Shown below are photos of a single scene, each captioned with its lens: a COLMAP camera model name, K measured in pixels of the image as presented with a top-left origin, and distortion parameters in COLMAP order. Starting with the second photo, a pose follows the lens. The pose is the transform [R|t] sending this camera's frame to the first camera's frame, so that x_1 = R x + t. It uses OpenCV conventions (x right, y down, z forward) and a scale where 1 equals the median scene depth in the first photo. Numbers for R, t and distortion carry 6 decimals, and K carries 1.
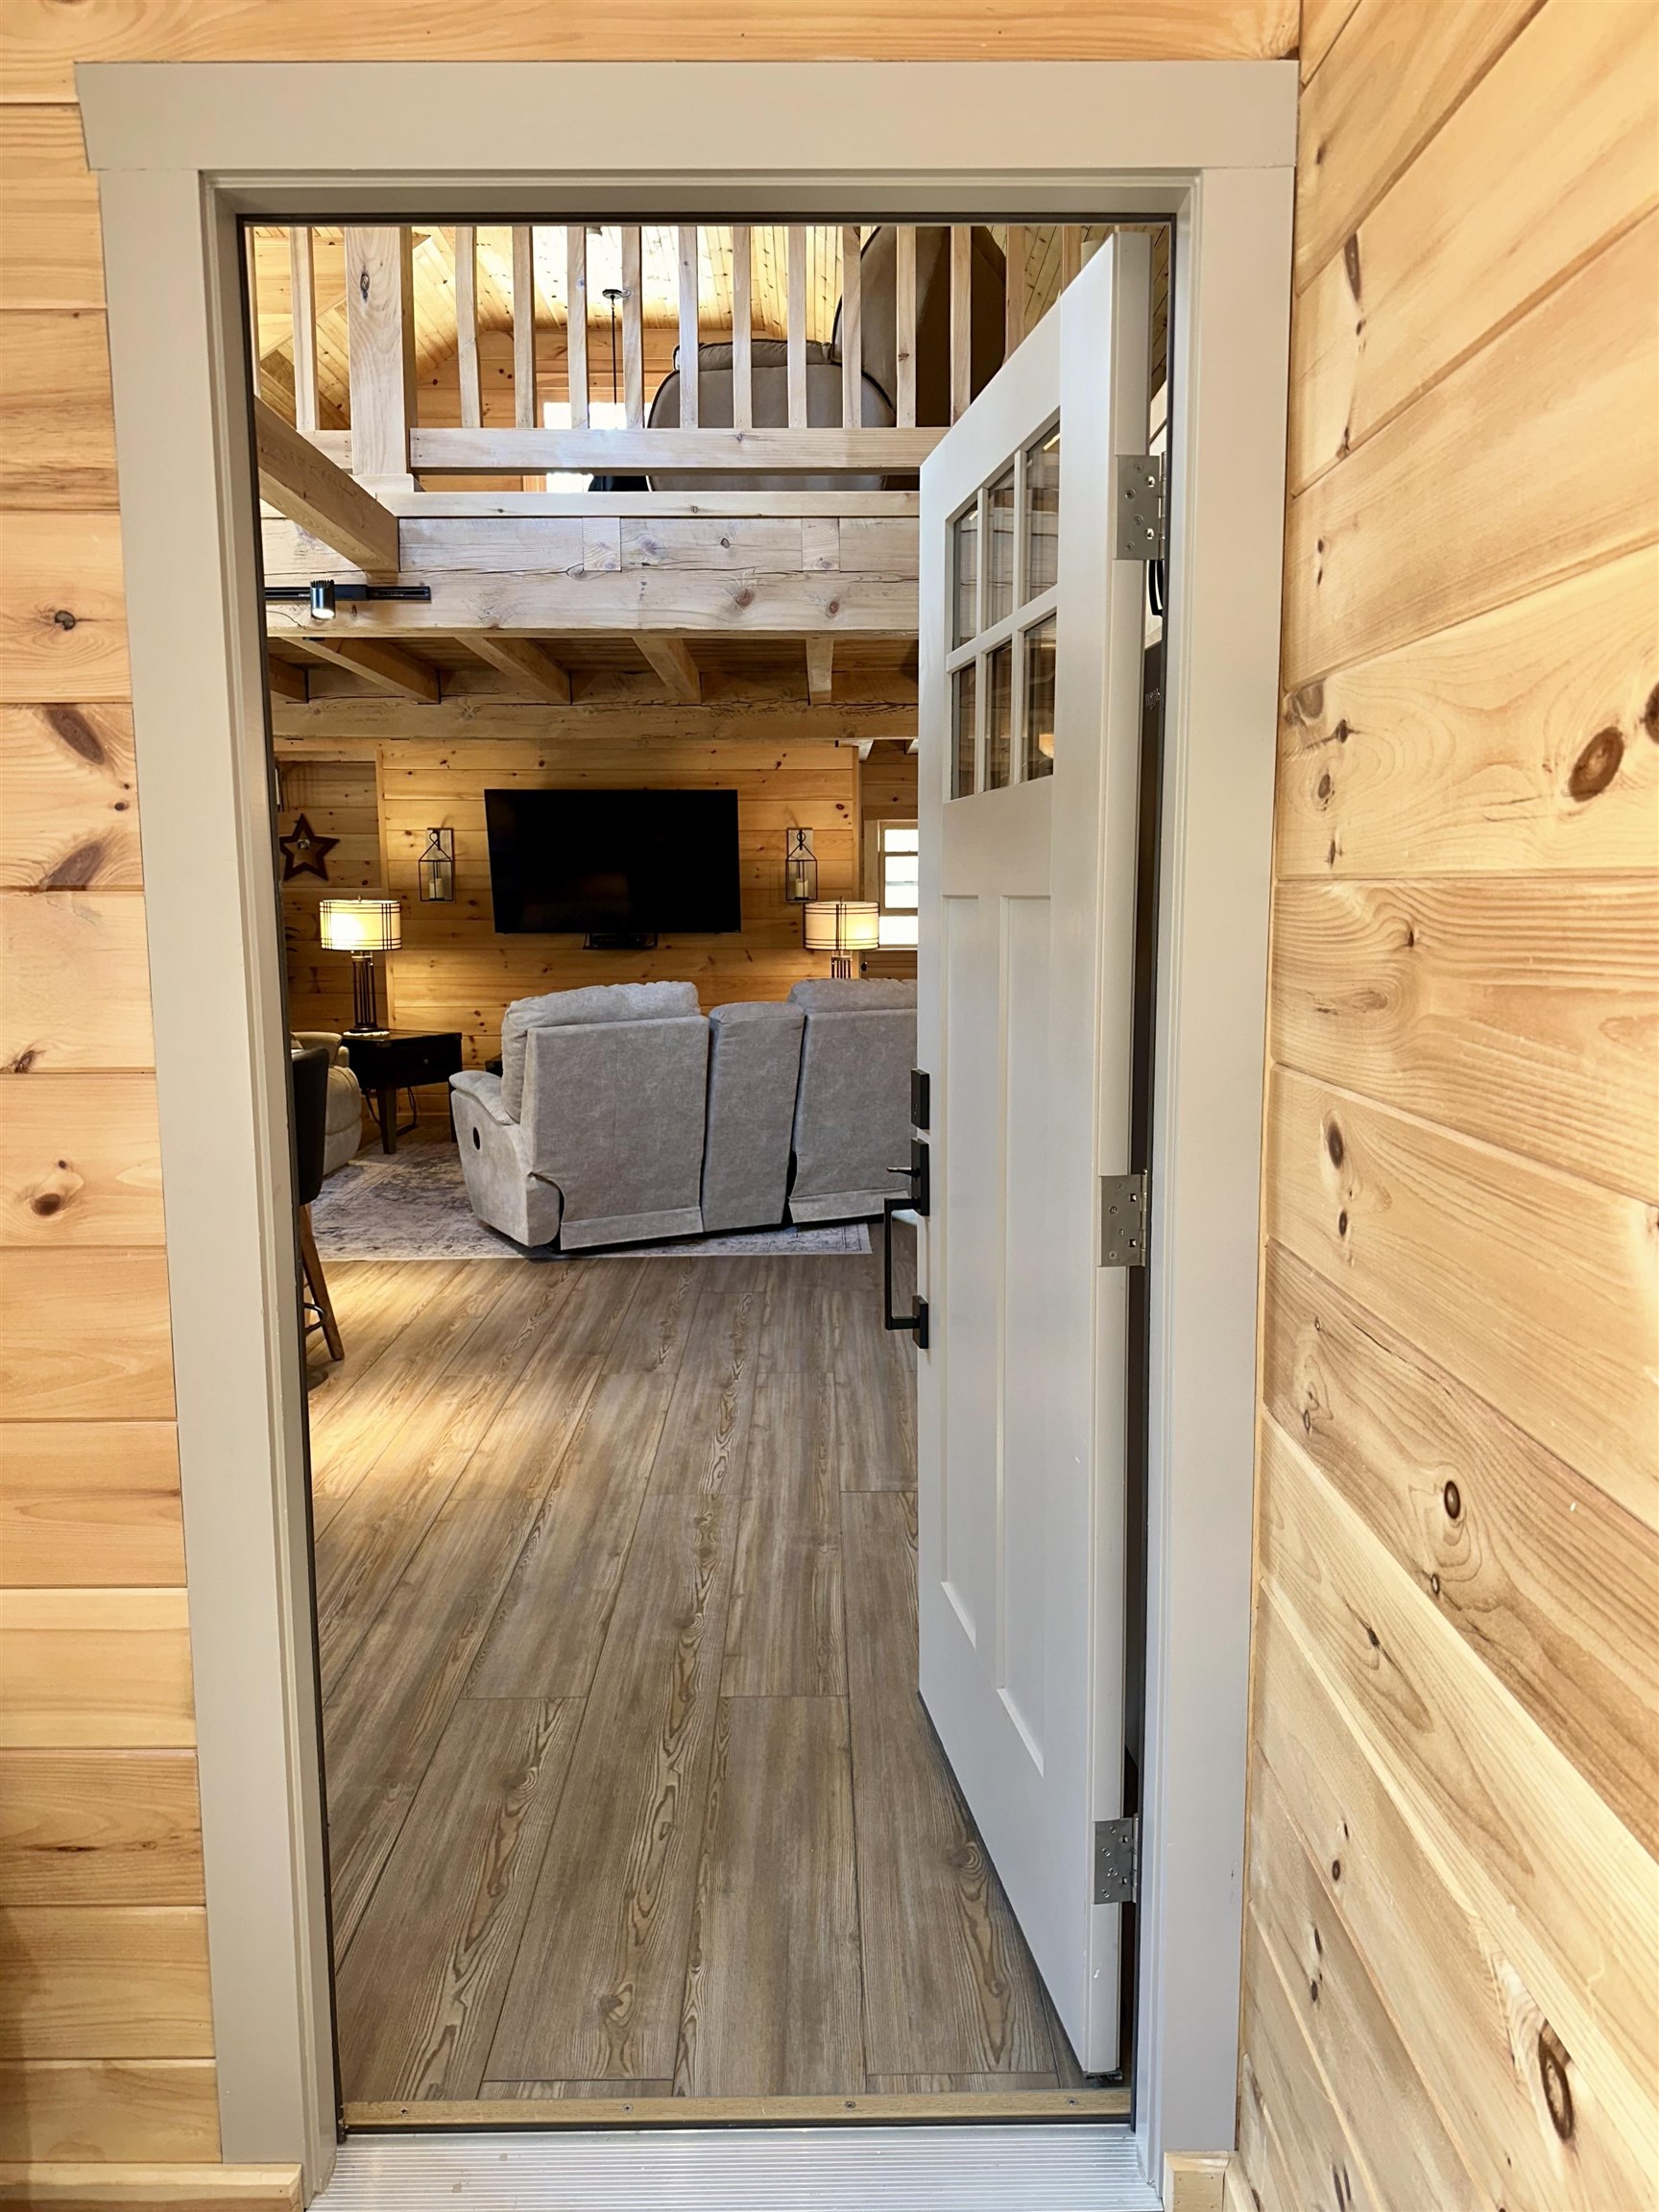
lens RADIAL K [[1588.1, 0, 829.5], [0, 1588.1, 1106.0], [0, 0, 1]] dist [0.103668, -0.001051]
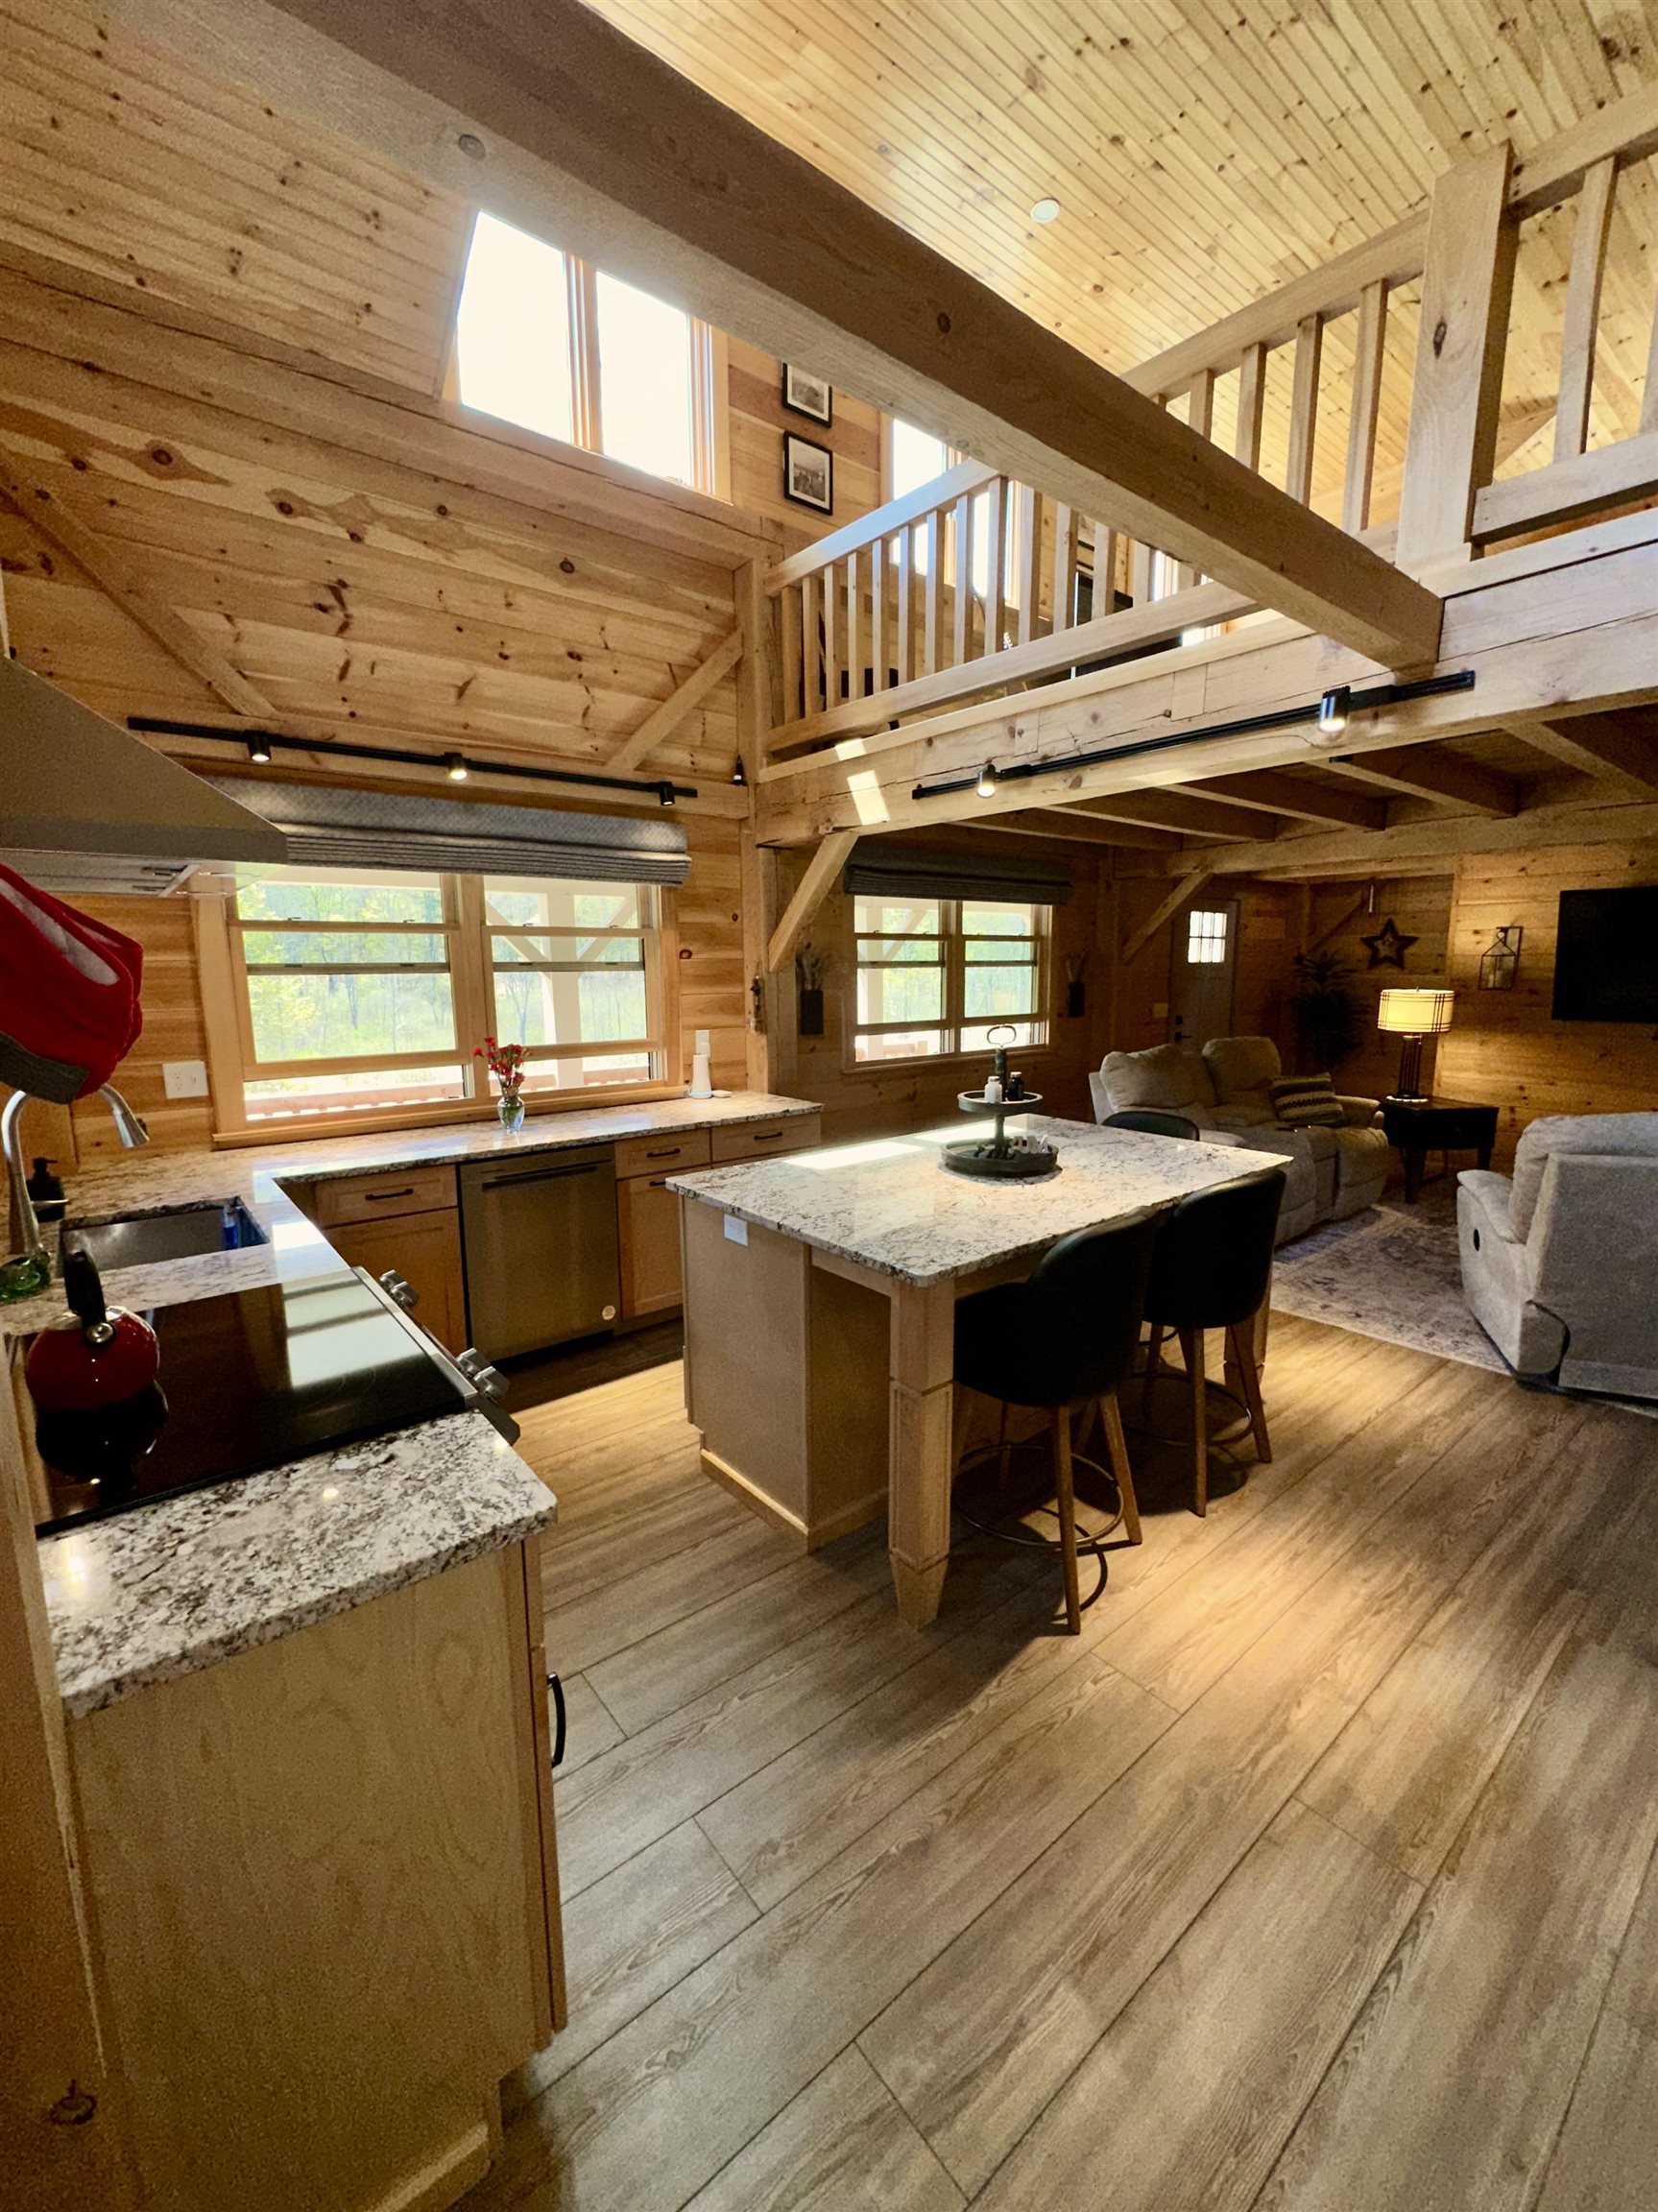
lens RADIAL K [[912.7, 0, 829.0], [0, 912.7, 1106.0], [0, 0, 1]] dist [-0.001190, -0.000304]
pose [[0.628454, 0.122088, -0.768206, -0.051670], [-0.101828, 0.992019, 0.074354, -0.076726], [0.771153, 0.031496, 0.635870, 0.359407]]
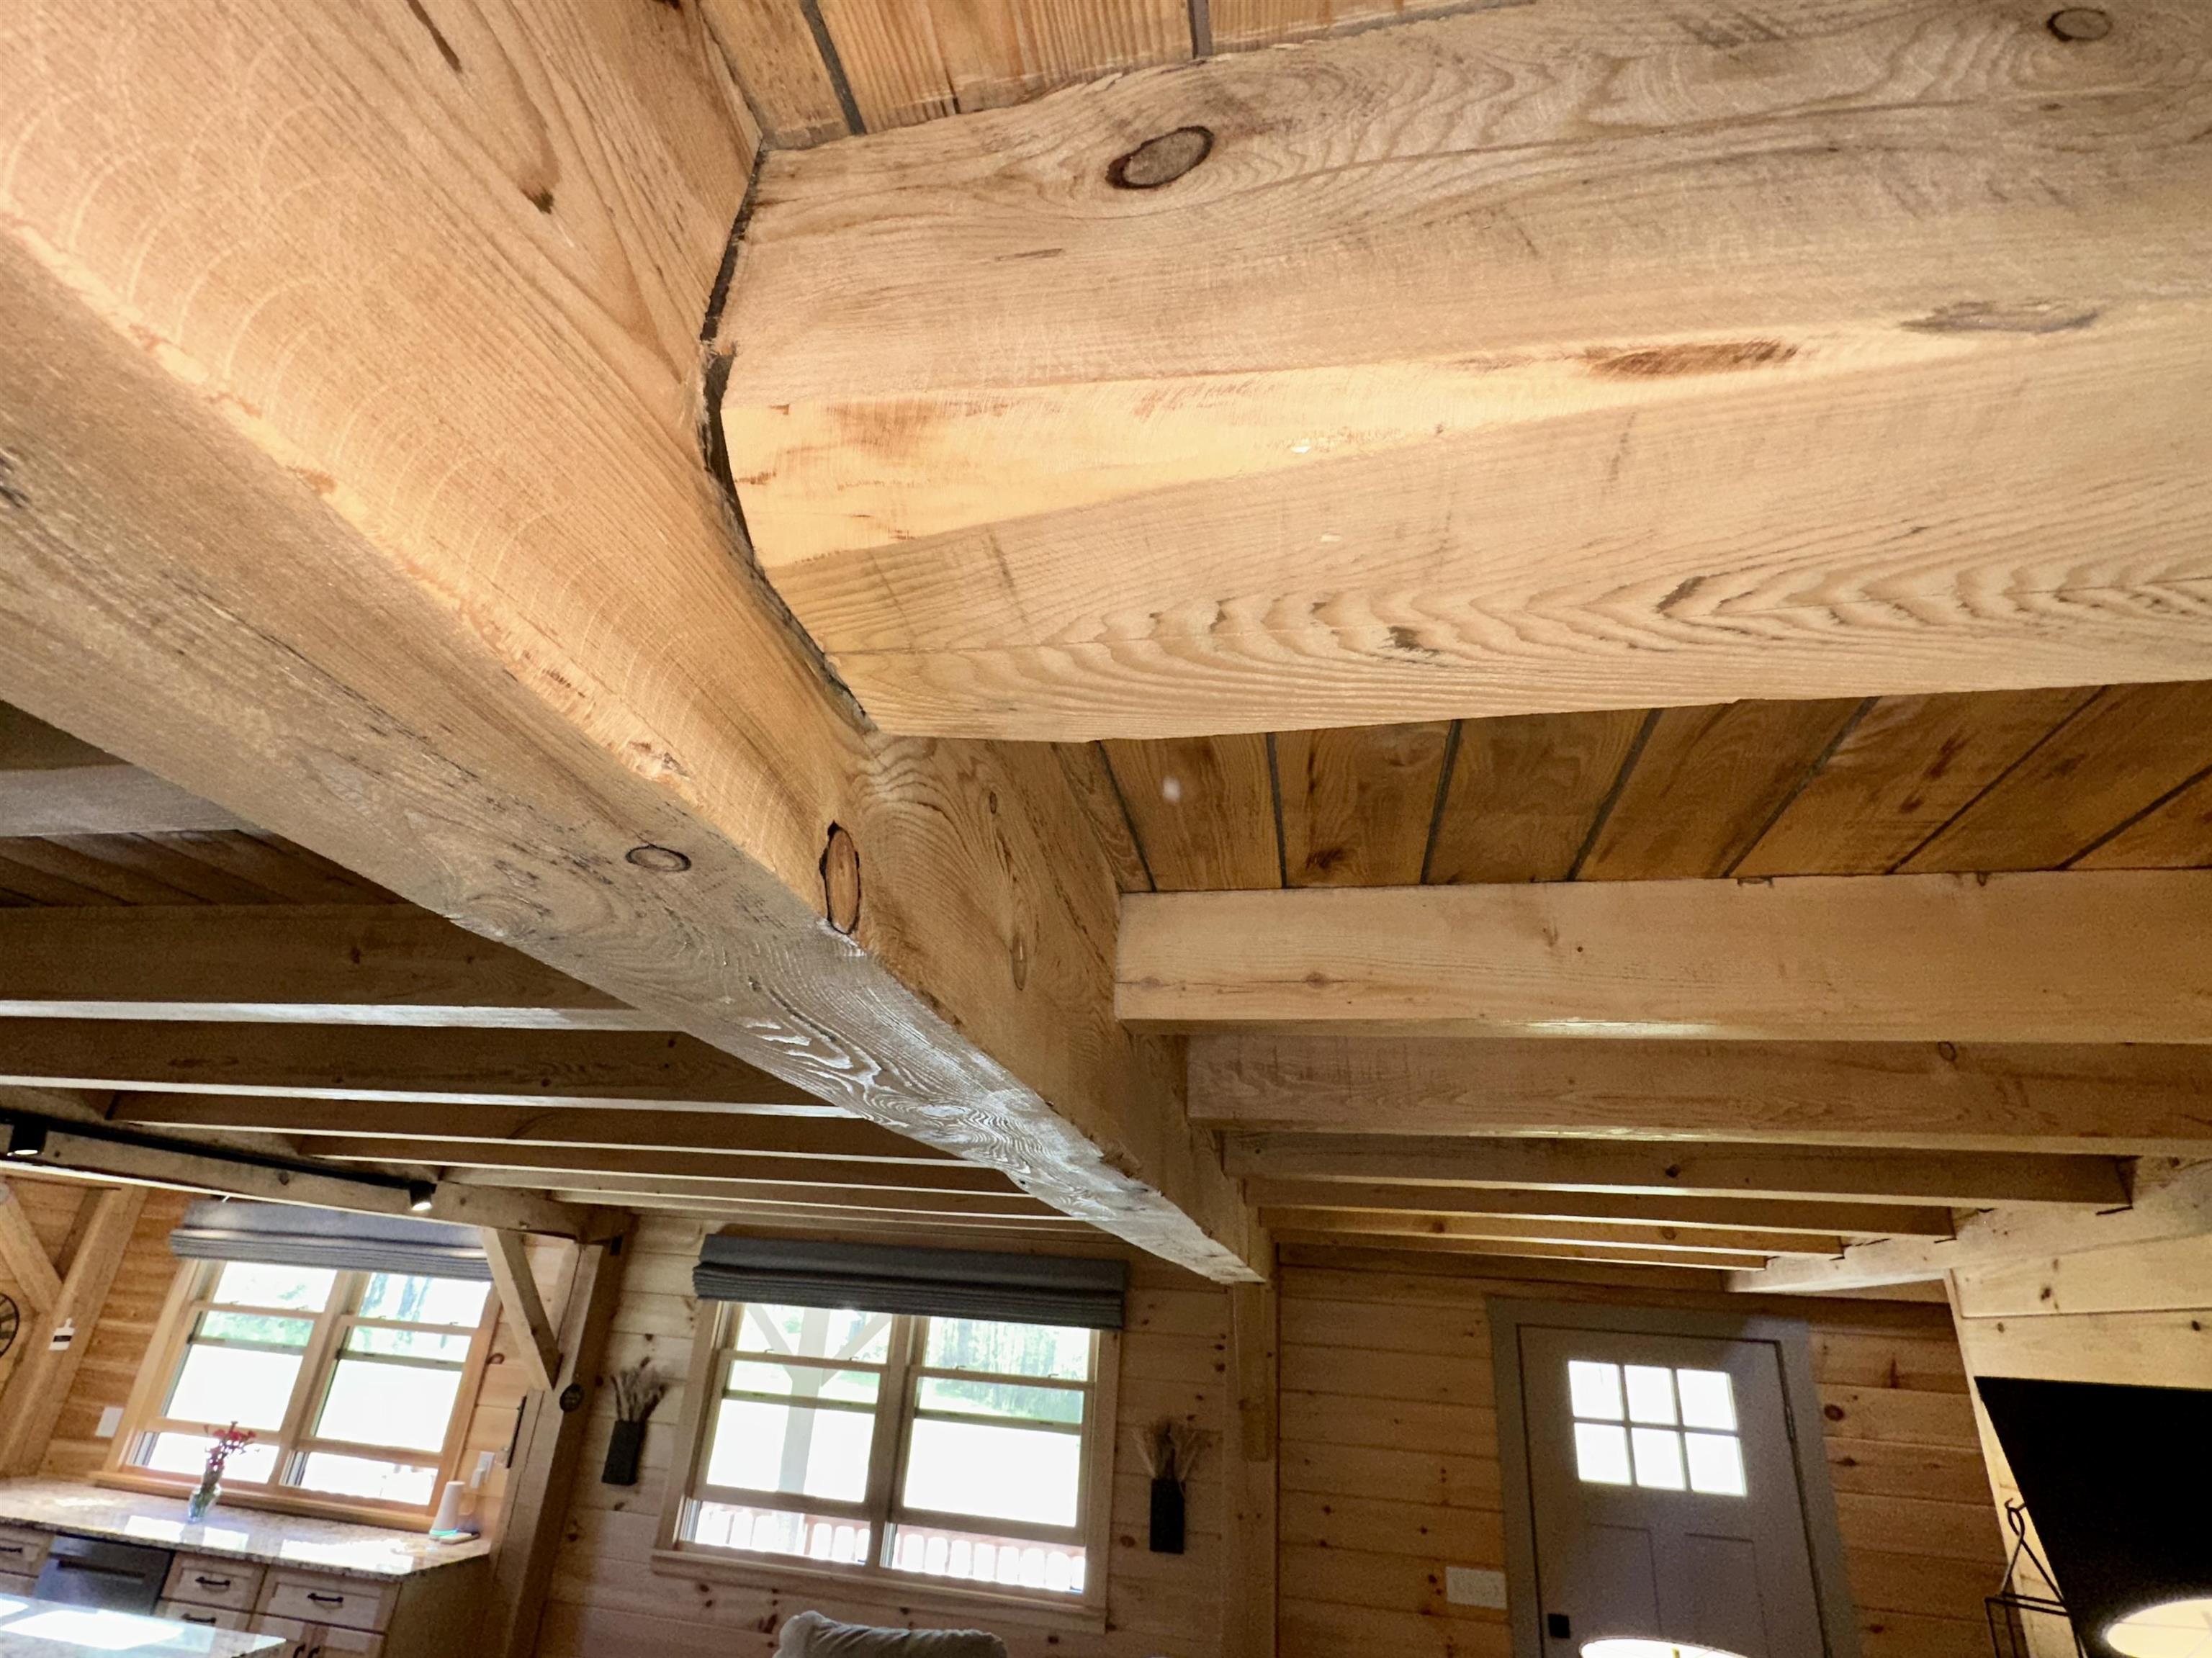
lens RADIAL K [[1054.8, 0, 1084.9], [0, 1054.8, 871.9], [0, 0, 1]] dist [-0.002431, -0.000005]
pose [[-0.206093, -0.394802, -0.895353, 0.095700], [-0.201050, 0.912559, -0.356111, -0.312383], [0.957656, 0.106618, -0.267447, 1.526936]]
